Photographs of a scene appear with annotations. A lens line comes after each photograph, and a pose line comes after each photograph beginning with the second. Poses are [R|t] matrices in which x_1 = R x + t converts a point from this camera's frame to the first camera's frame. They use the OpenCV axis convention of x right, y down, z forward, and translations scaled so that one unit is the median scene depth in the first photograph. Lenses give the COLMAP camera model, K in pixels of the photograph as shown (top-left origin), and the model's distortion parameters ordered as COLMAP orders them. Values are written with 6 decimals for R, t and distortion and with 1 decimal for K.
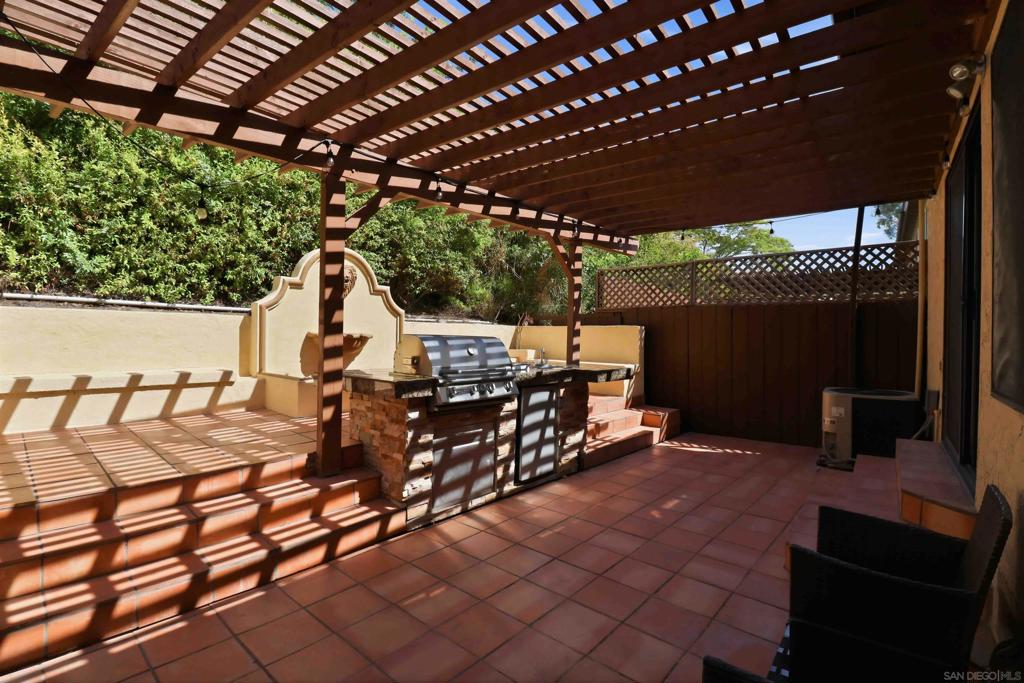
lens RADIAL K [[482.1, 0, 520.8], [0, 482.1, 335.4], [0, 0, 1]] dist [-0.004098, -0.000736]
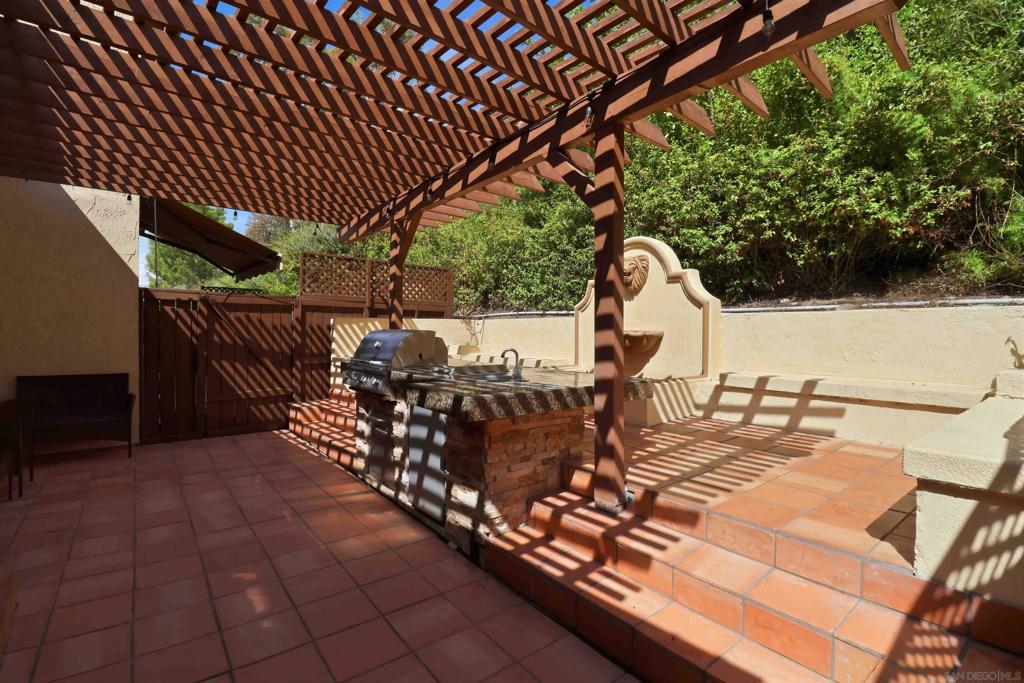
lens RADIAL K [[482.1, 0, 521.0], [0, 482.1, 338.4], [0, 0, 1]] dist [-0.004098, -0.000736]
pose [[-0.189889, -0.012522, -0.981726, 0.828449], [-0.018490, 0.999787, -0.009176, 0.024018], [0.981631, 0.016410, -0.190080, 1.407157]]
